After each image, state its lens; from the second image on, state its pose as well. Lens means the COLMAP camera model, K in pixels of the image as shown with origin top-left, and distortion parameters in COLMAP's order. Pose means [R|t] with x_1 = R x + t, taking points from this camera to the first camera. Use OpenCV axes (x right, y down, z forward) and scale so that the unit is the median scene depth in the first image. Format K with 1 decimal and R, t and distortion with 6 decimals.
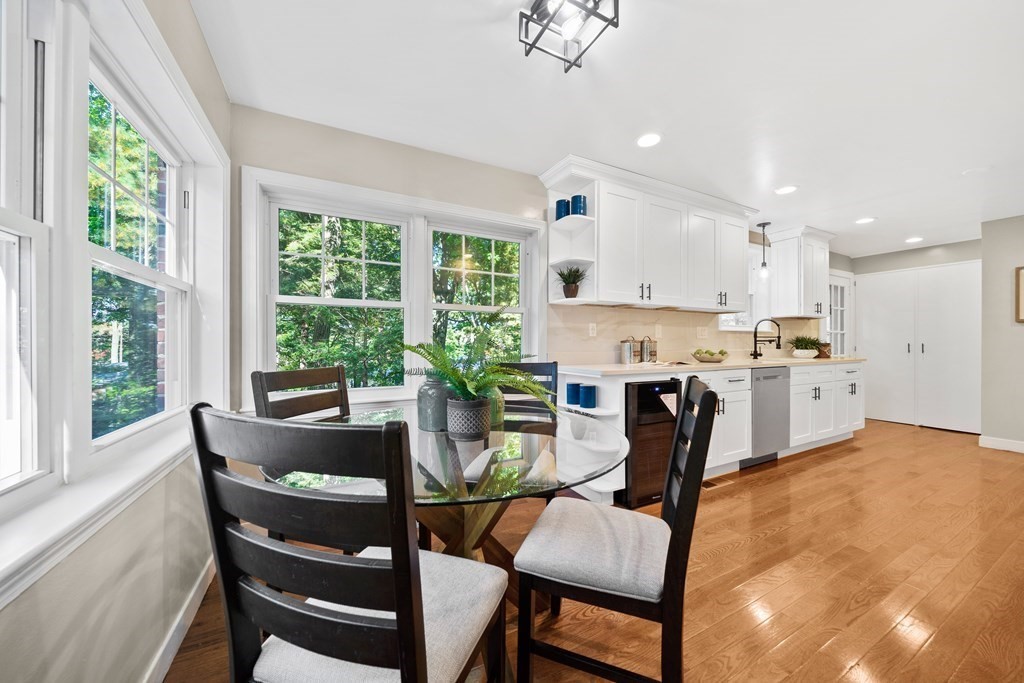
lens RADIAL K [[353.2, 0, 511.6], [0, 353.2, 339.3], [0, 0, 1]] dist [-0.006056, 0.000133]
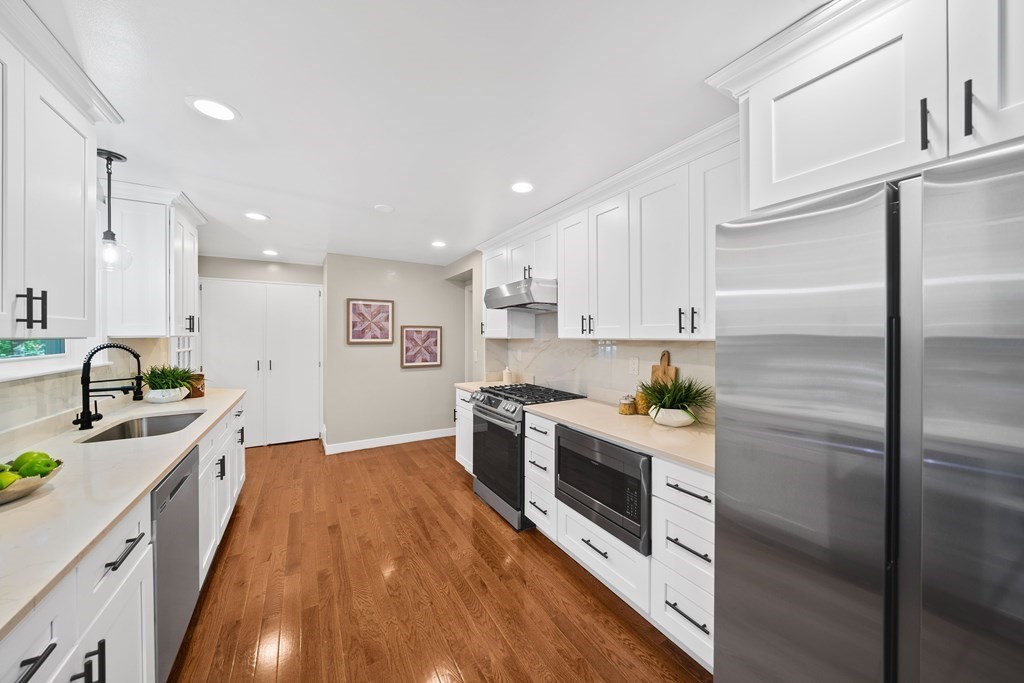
lens RADIAL K [[353.2, 0, 513.7], [0, 353.2, 333.3], [0, 0, 1]] dist [-0.006056, 0.000133]
pose [[-0.057295, -0.000215, 0.998357, 0.185284], [-0.002706, 0.999996, 0.000060, -0.075023], [-0.998354, -0.002698, -0.057295, 0.448100]]
